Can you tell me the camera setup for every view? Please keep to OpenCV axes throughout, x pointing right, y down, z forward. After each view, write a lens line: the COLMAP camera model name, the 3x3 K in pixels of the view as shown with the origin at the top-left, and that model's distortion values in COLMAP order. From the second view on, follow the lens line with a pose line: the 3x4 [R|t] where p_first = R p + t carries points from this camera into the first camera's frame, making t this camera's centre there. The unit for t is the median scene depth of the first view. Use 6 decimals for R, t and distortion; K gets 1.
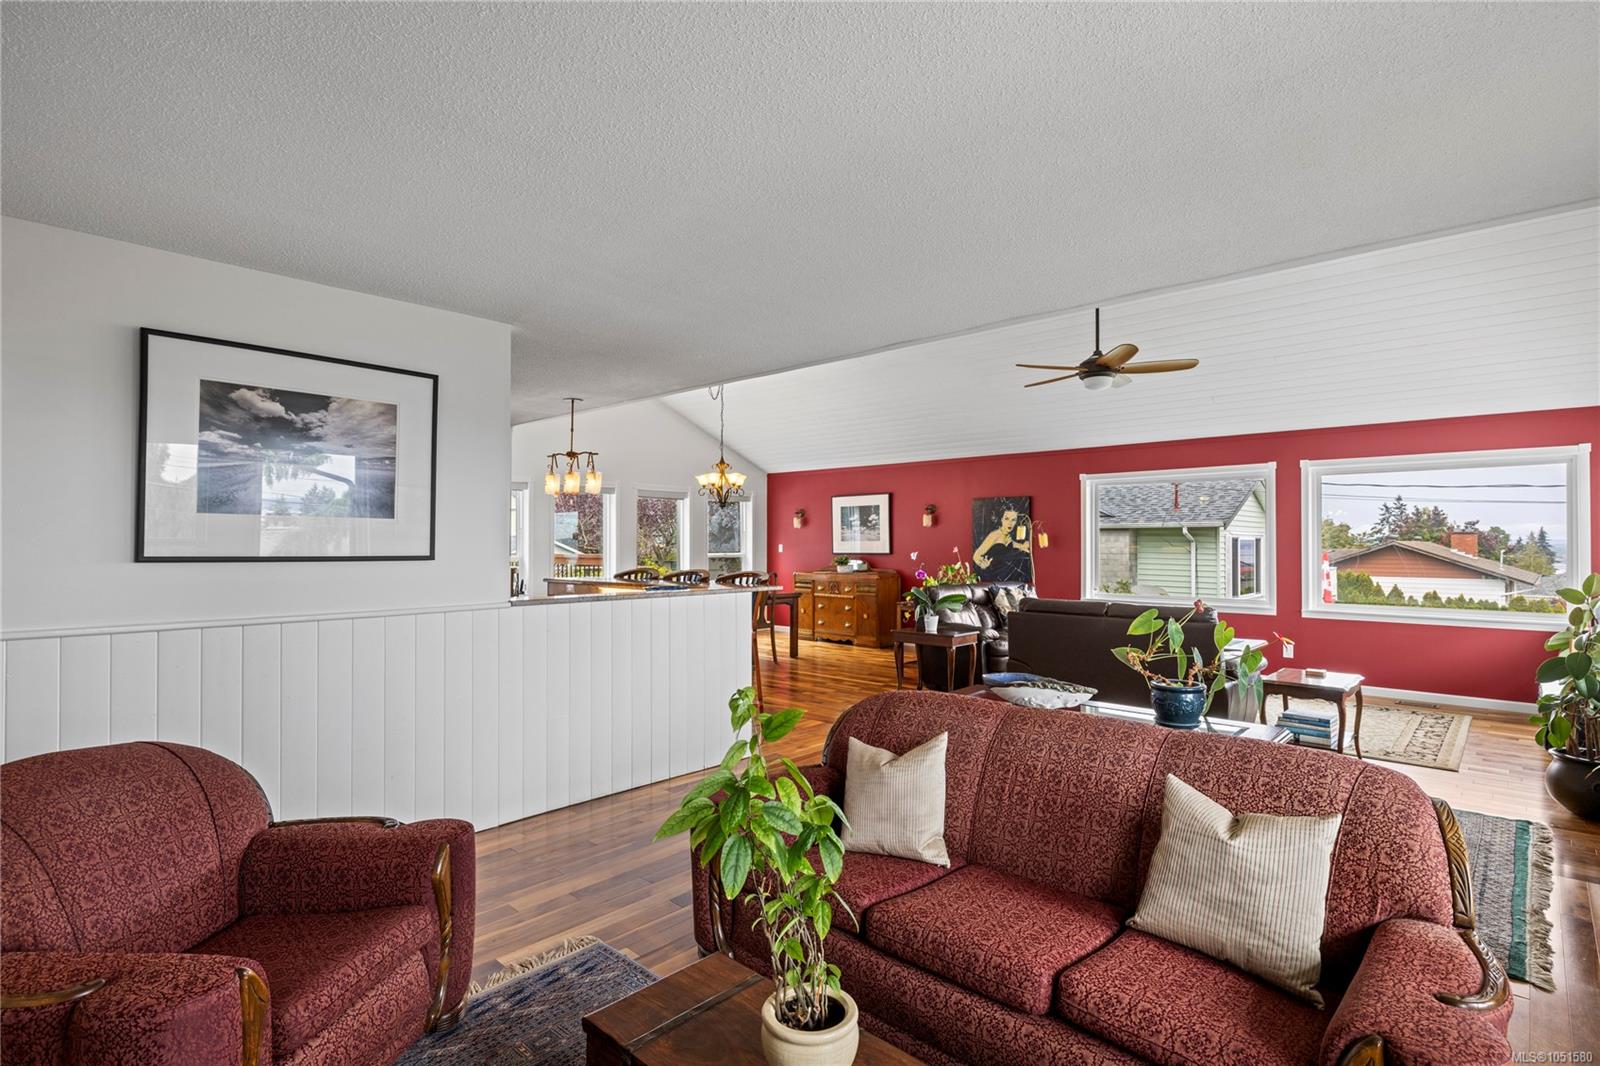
lens RADIAL K [[767.1, 0, 800.0], [0, 767.1, 533.0], [0, 0, 1]] dist [0.000009, 0.000408]
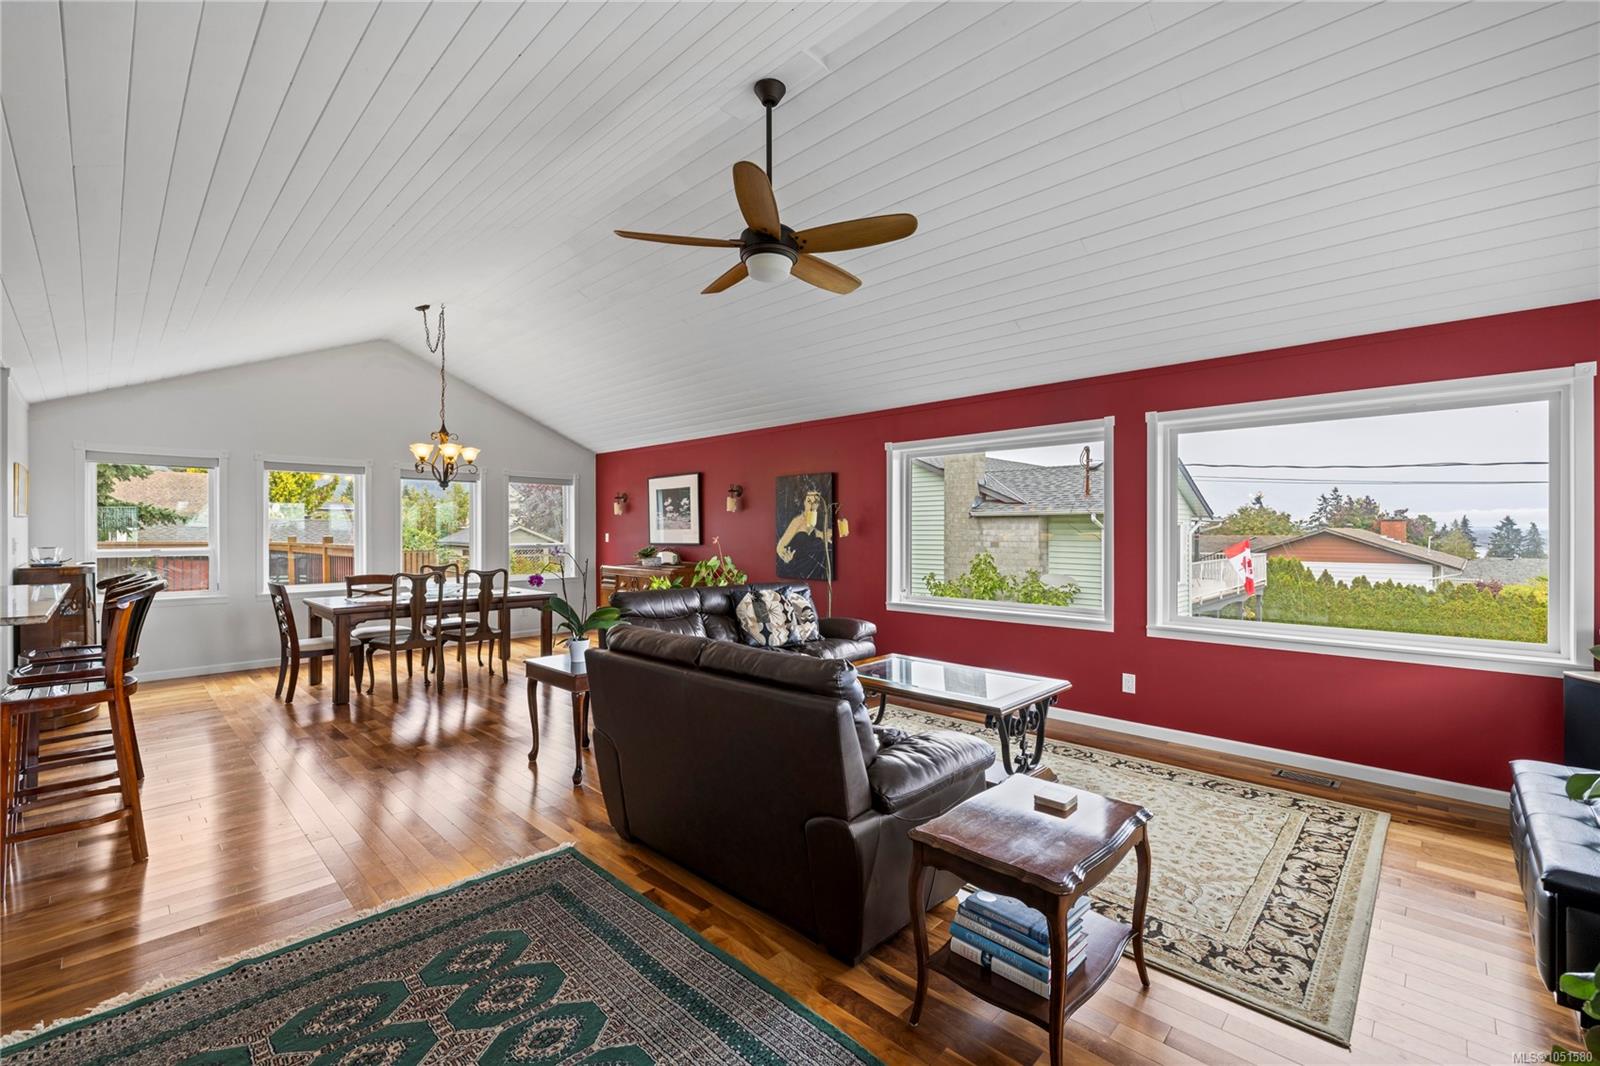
lens RADIAL K [[668.4, 0, 795.0], [0, 668.4, 531.4], [0, 0, 1]] dist [0.001789, 0.000106]
pose [[0.999854, -0.002693, -0.016853, 0.221496], [0.002918, 0.999907, 0.013344, 0.003118], [0.016815, -0.013391, 0.999769, 0.248549]]
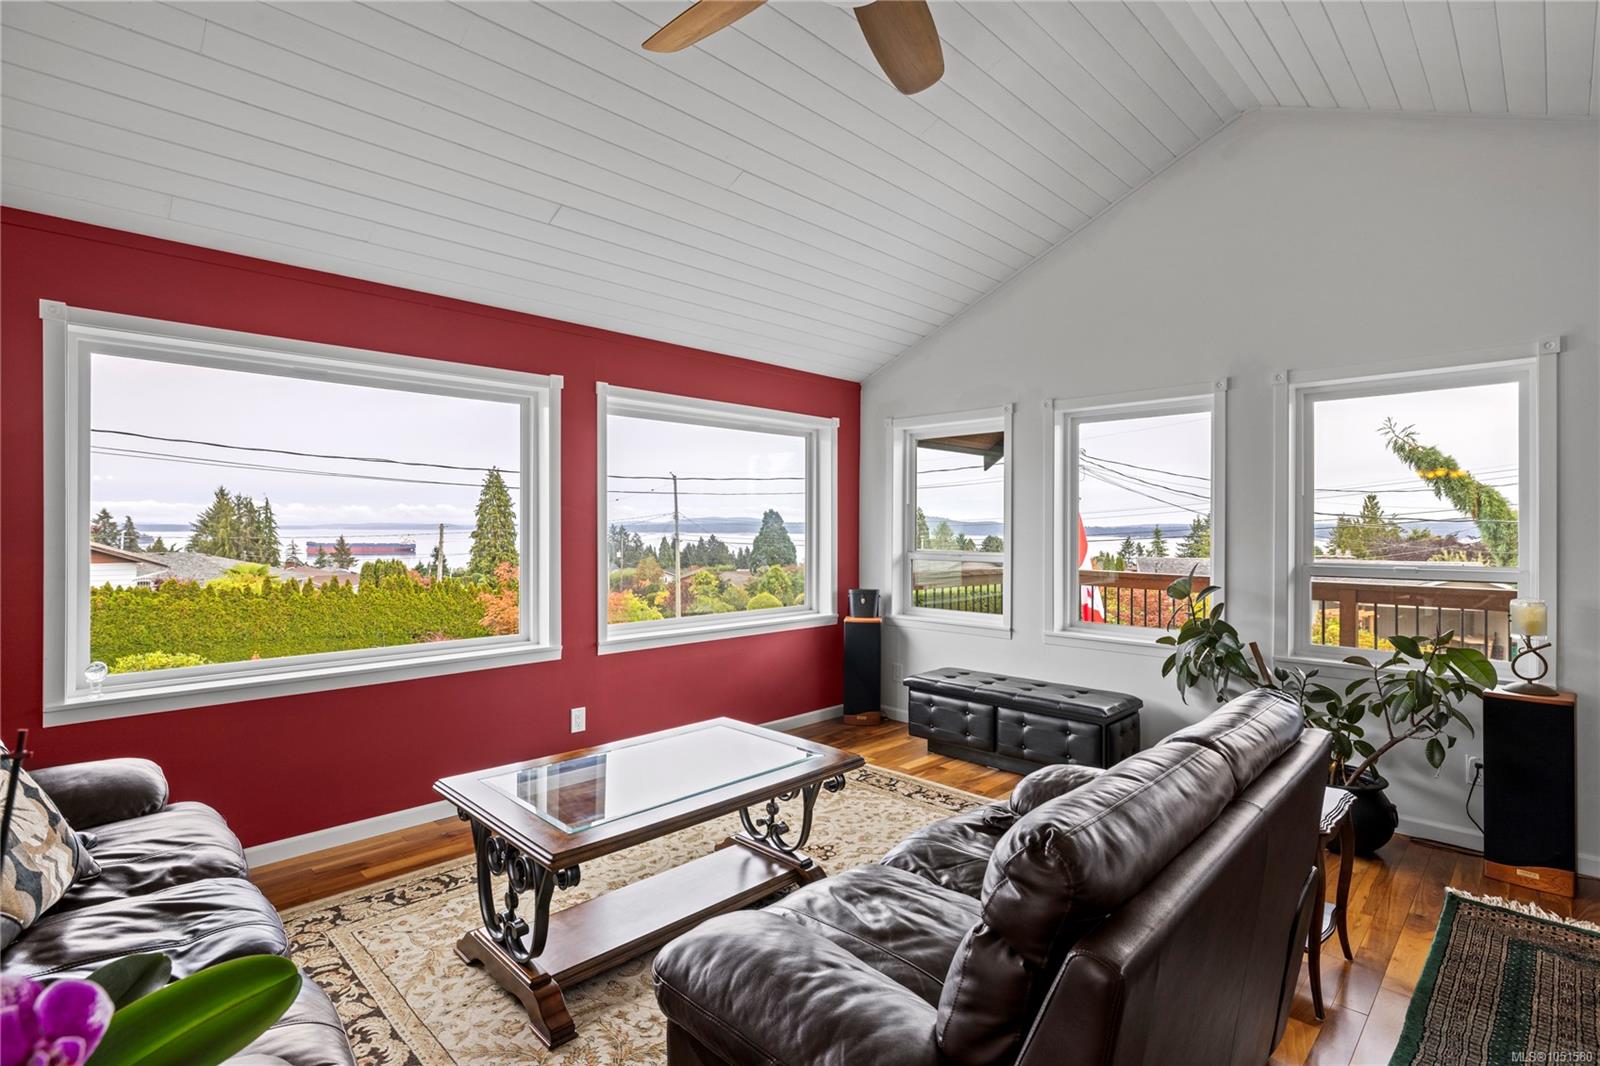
lens RADIAL K [[767.1, 0, 800.0], [0, 767.1, 533.0], [0, 0, 1]] dist [0.000009, 0.000408]
pose [[0.036546, -0.012547, 0.999253, 0.056587], [-0.013582, 0.999823, 0.013051, 0.005524], [-0.999240, -0.014048, 0.036369, 0.534449]]
